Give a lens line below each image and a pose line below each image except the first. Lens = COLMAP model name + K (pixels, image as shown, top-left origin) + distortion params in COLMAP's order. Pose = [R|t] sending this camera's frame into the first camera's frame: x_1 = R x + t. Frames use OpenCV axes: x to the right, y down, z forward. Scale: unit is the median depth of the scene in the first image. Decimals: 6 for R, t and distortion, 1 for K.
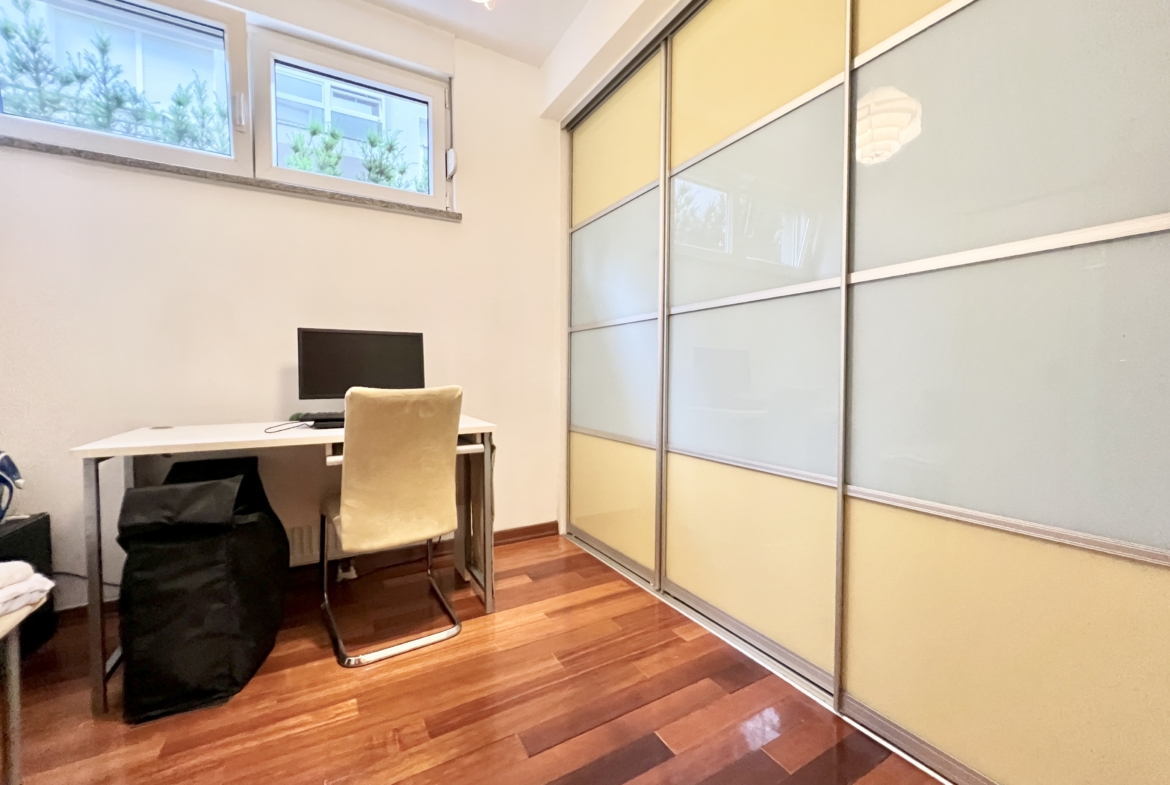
lens RADIAL K [[470.6, 0, 580.5], [0, 470.6, 388.6], [0, 0, 1]] dist [-0.000938, 0.000365]
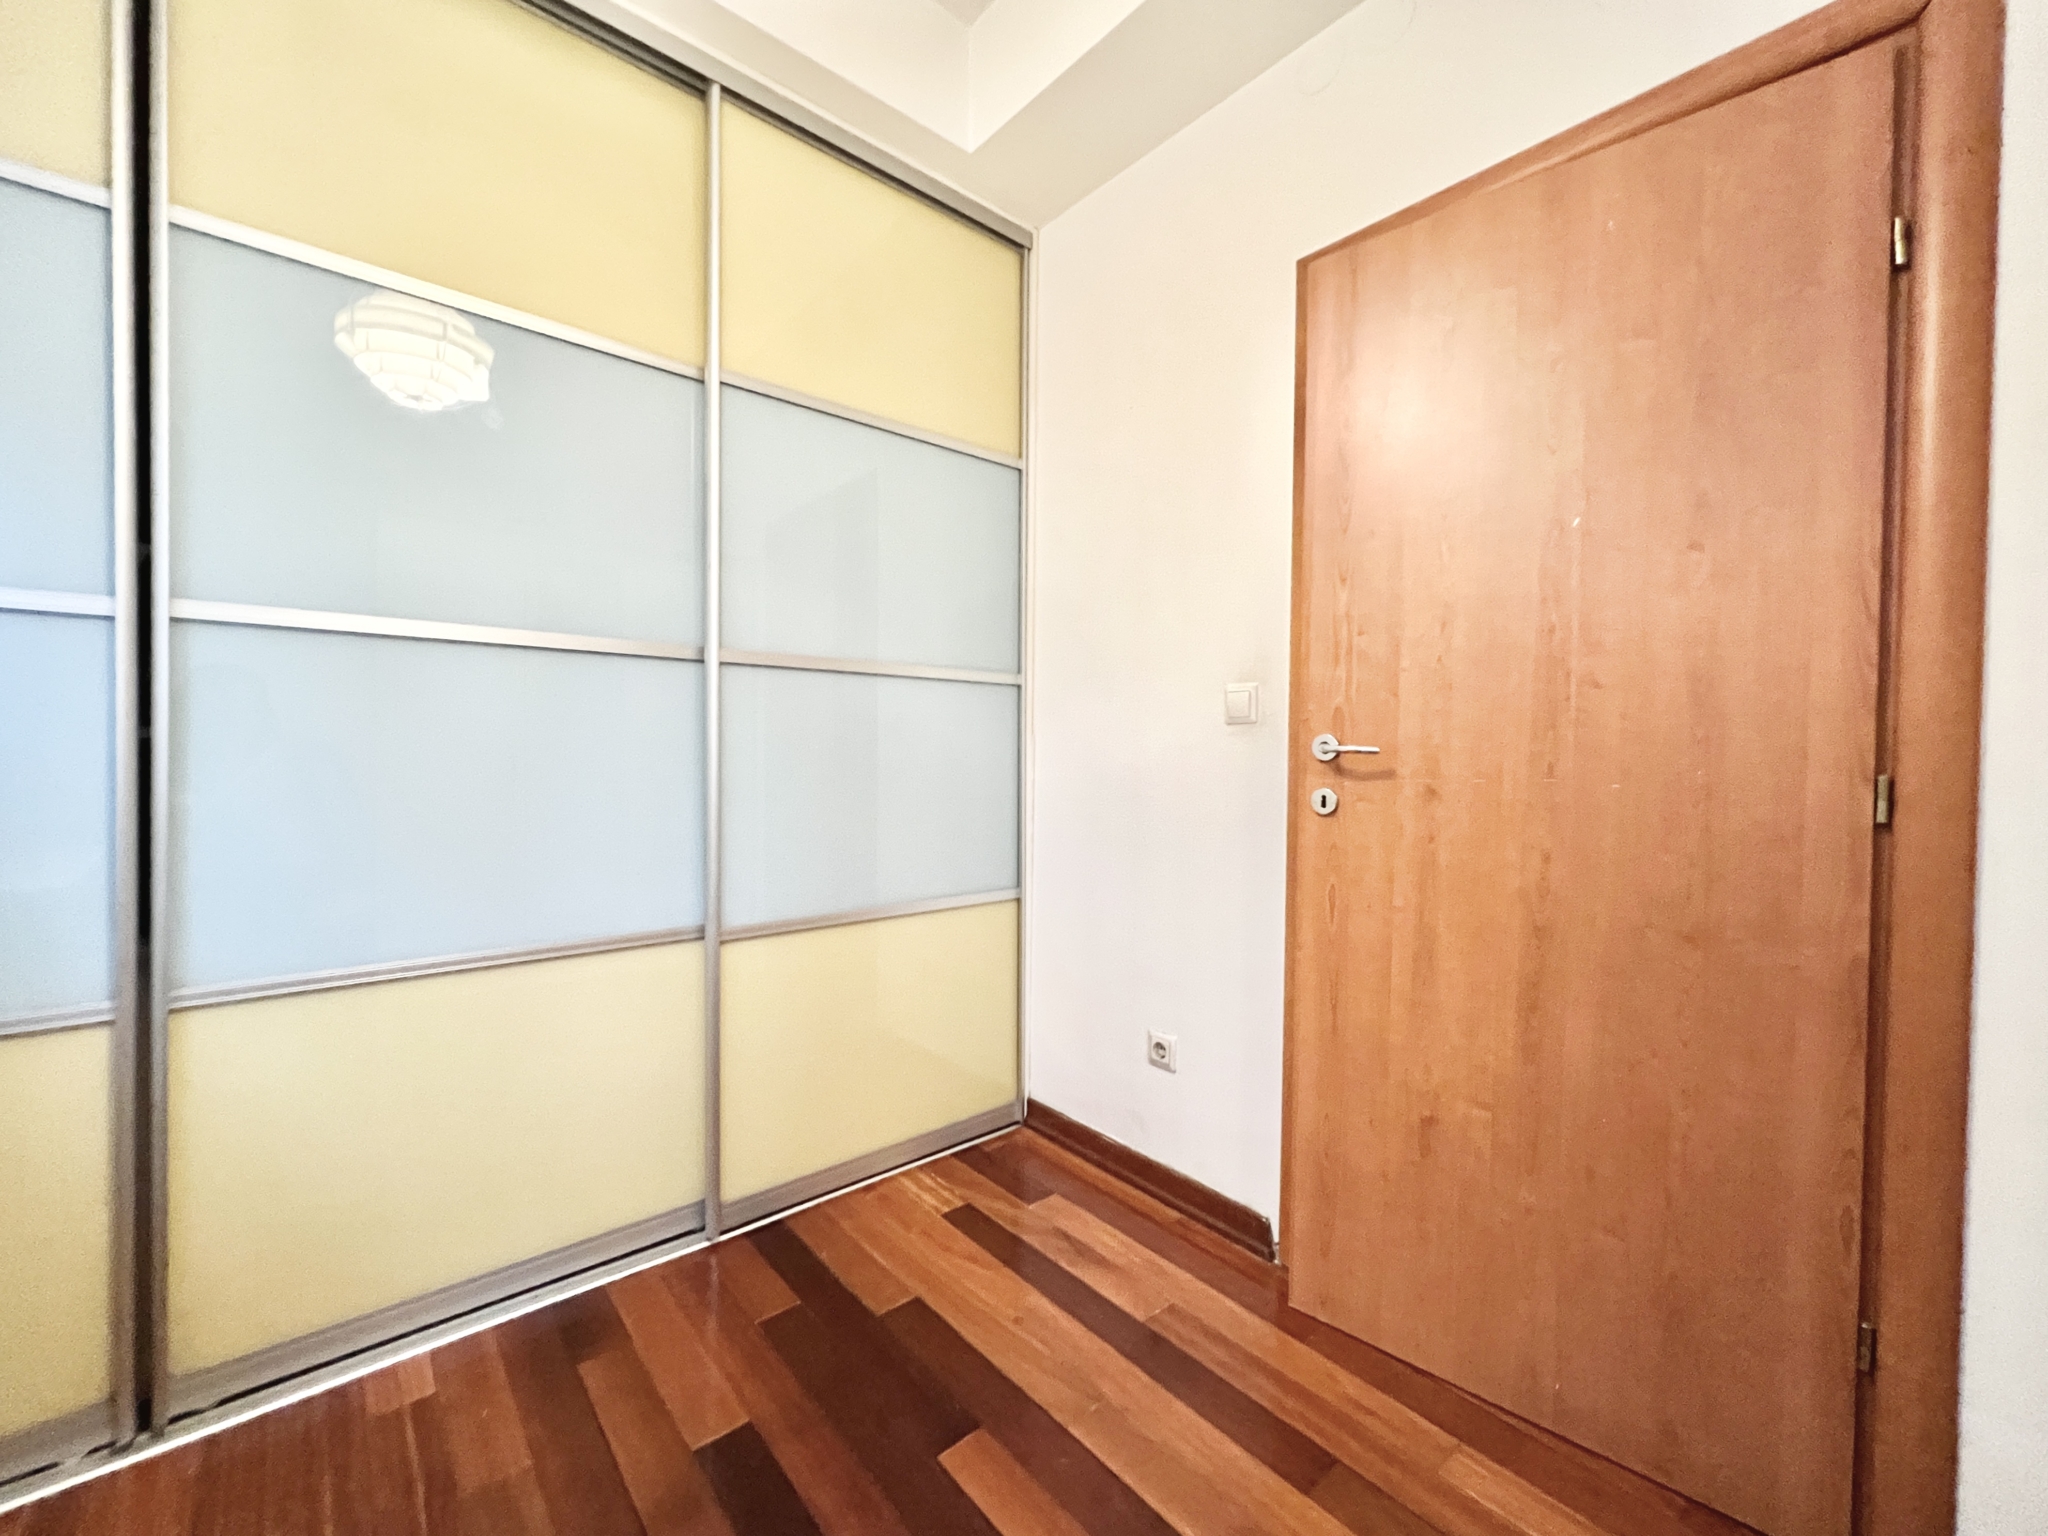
lens RADIAL K [[820.7, 0, 1025.6], [0, 820.7, 759.4], [0, 0, 1]] dist [0.000297, 0.000340]
pose [[-0.181842, -0.018561, 0.983153, -0.706511], [0.015578, 0.999642, 0.021753, -0.079328], [-0.983204, 0.019271, -0.181487, 0.646161]]
